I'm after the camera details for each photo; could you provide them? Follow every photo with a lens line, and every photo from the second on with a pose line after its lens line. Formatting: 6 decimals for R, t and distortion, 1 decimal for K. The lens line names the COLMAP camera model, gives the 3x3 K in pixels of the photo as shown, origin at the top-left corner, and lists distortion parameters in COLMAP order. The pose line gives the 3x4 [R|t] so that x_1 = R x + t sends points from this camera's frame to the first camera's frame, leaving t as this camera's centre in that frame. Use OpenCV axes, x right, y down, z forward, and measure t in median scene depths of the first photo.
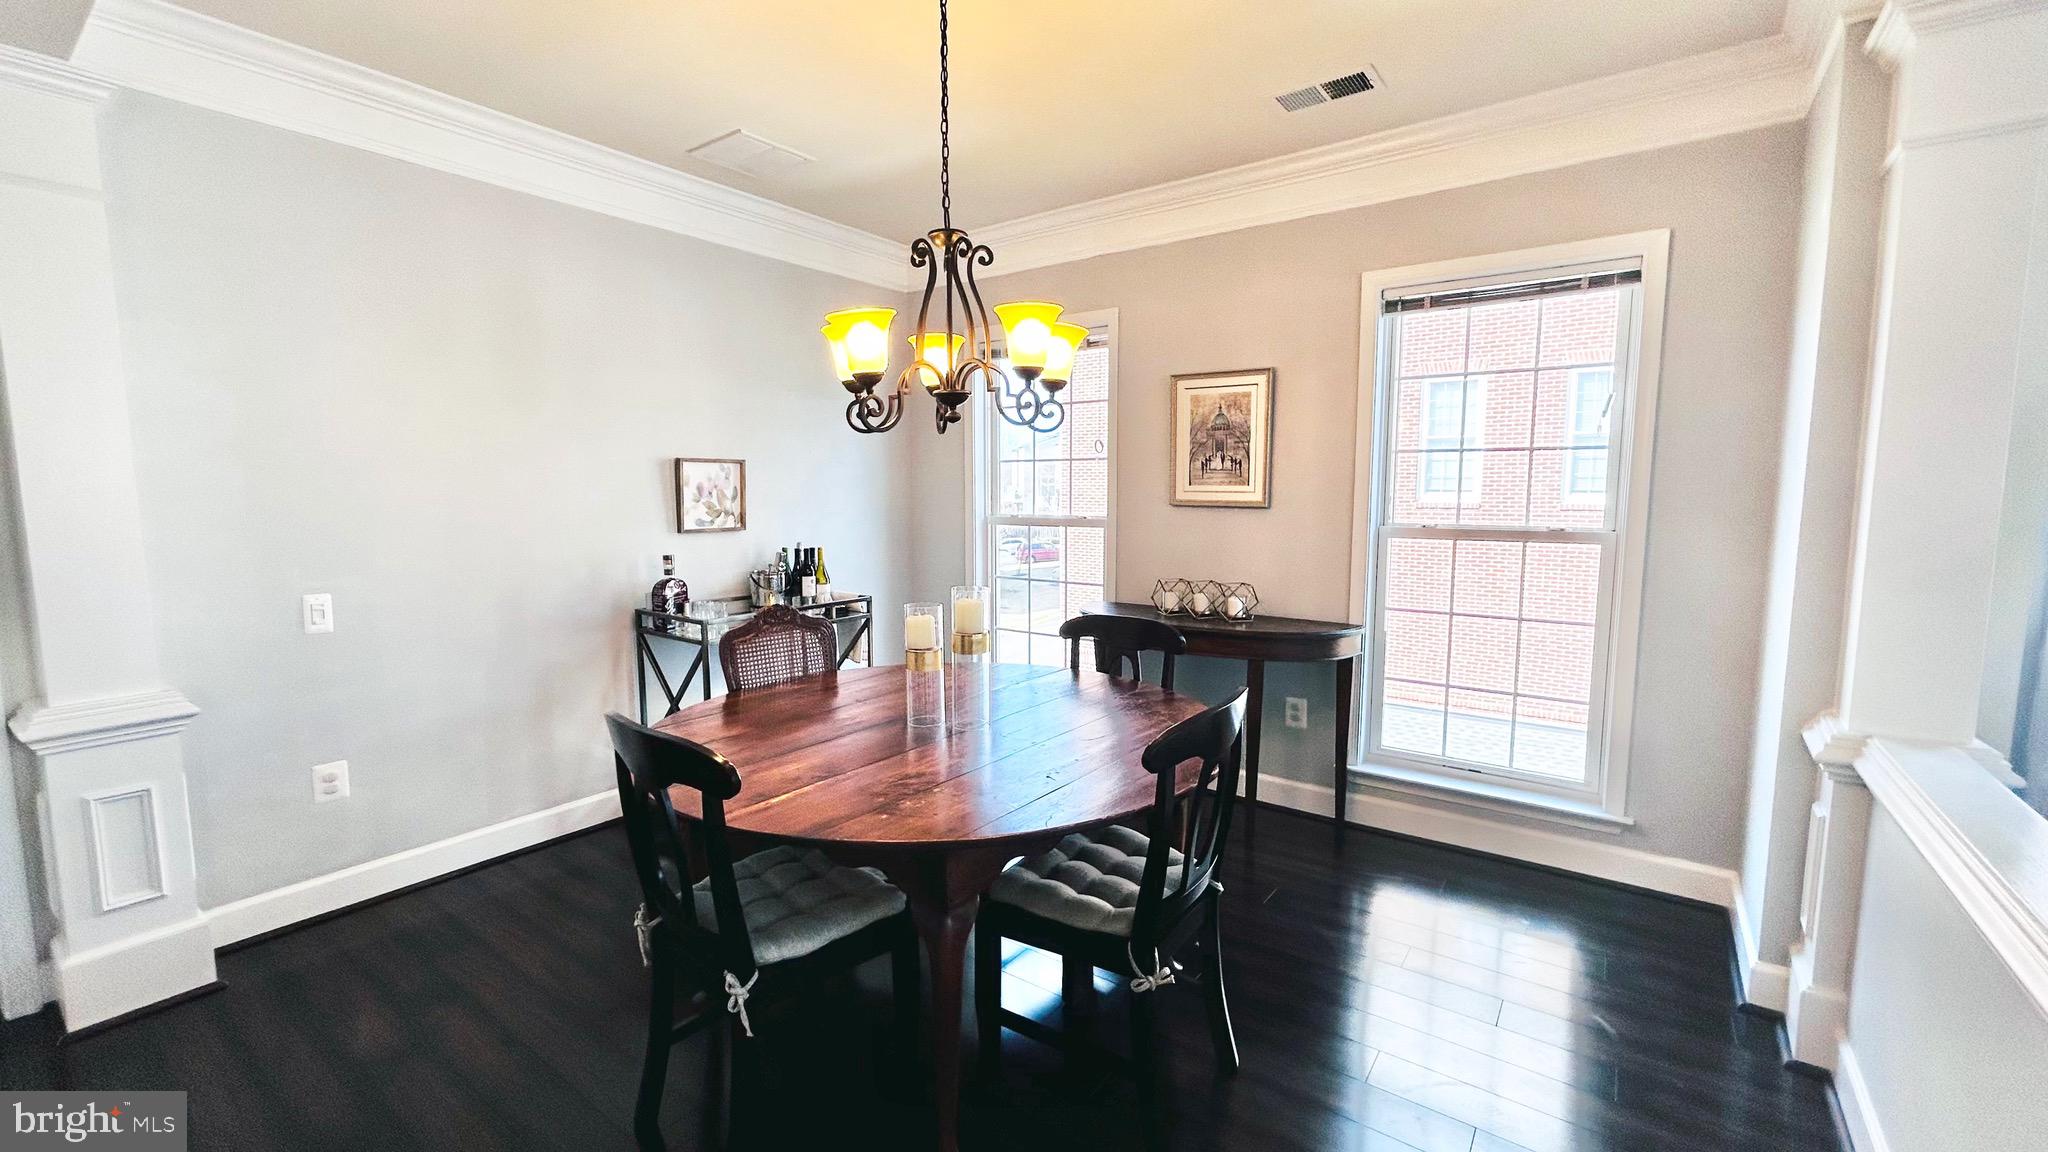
lens RADIAL K [[839.1, 0, 1029.3], [0, 839.1, 587.6], [0, 0, 1]] dist [0.000238, 0.000086]
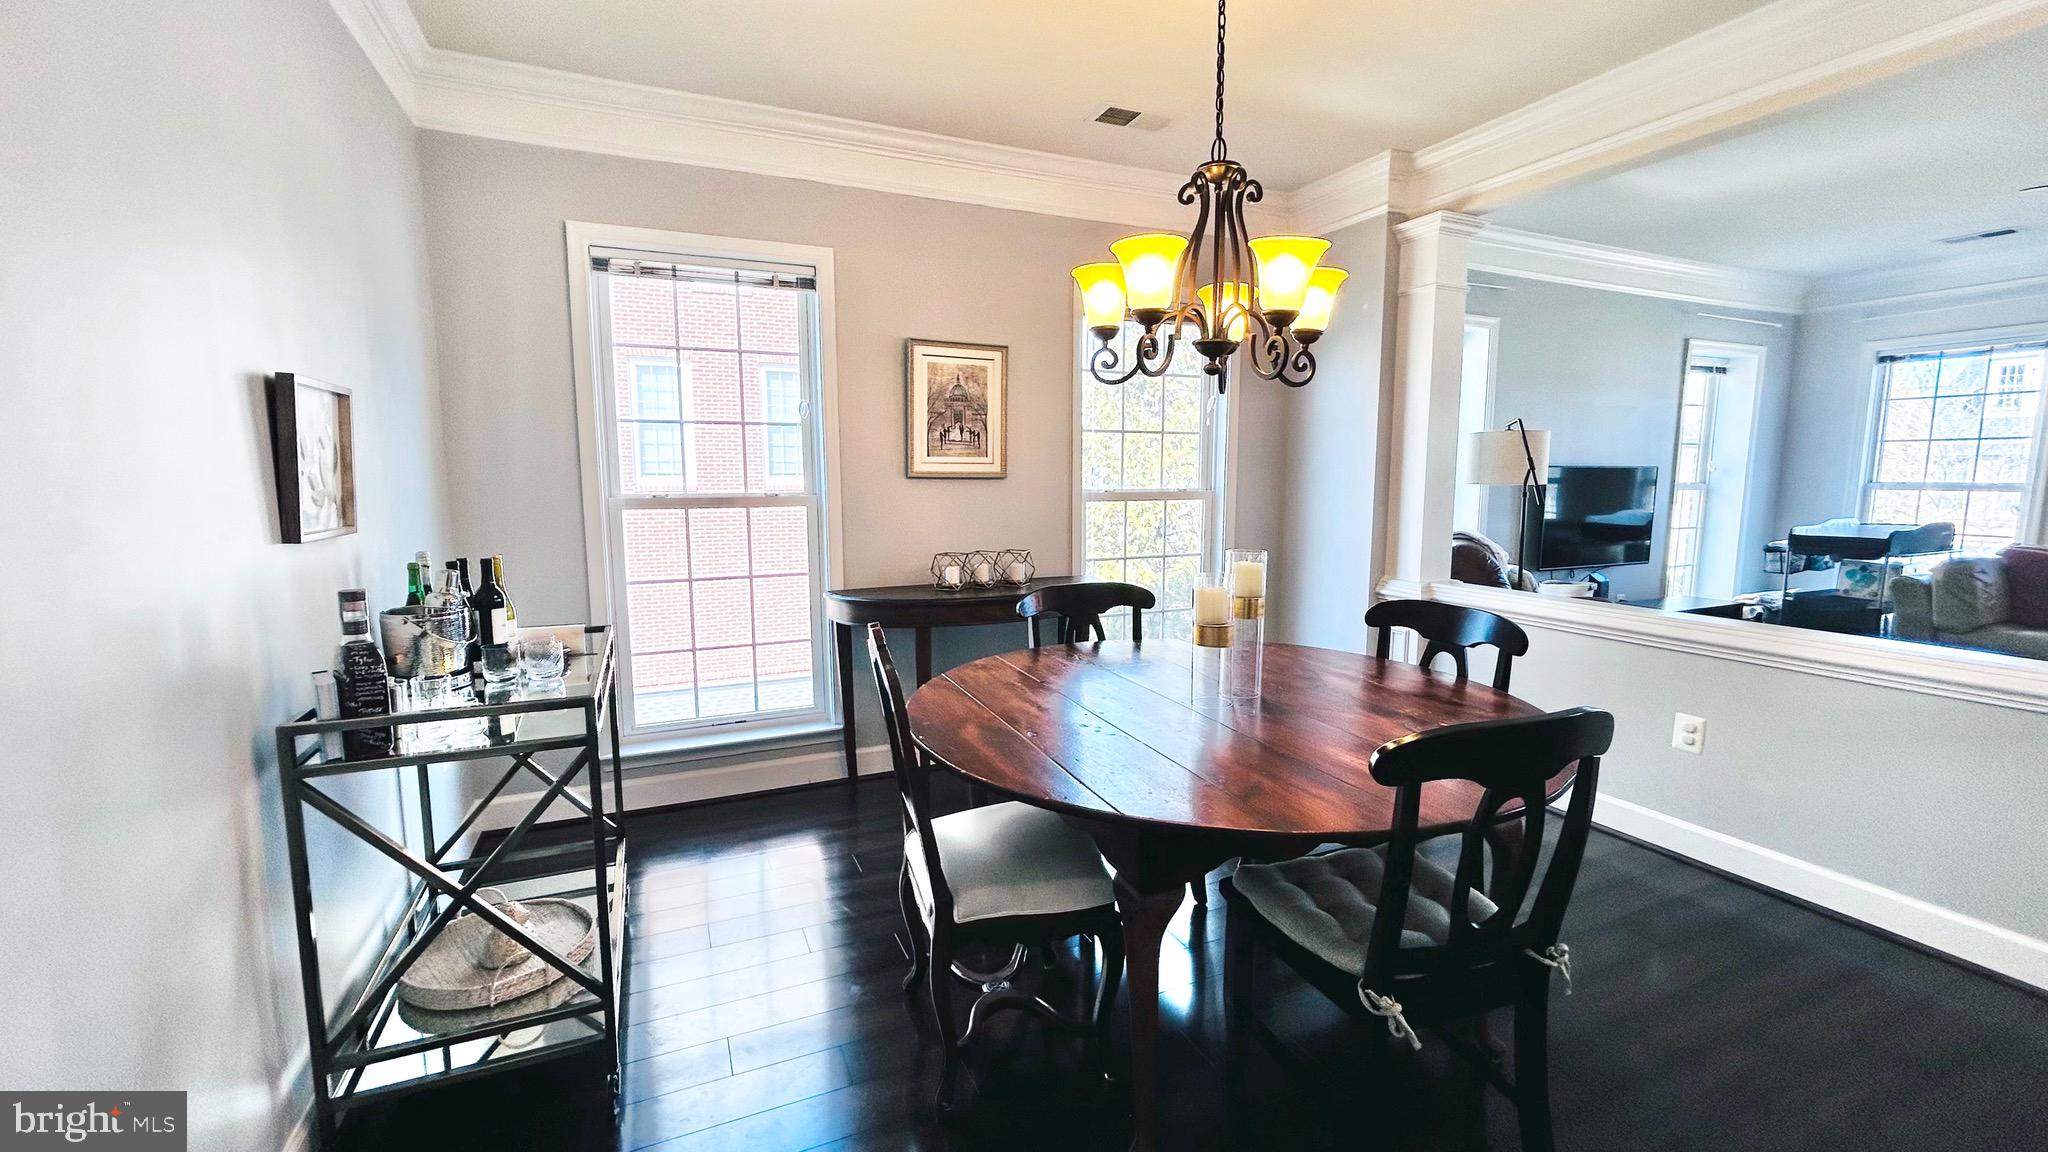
lens RADIAL K [[832.7, 0, 1024.0], [0, 832.7, 576.0], [0, 0, 1]] dist [-0.000442, -0.000011]
pose [[0.518874, -0.109888, 0.847758, -0.585247], [0.090121, 0.993209, 0.073582, -0.046204], [-0.850087, 0.038221, 0.525254, 0.414024]]
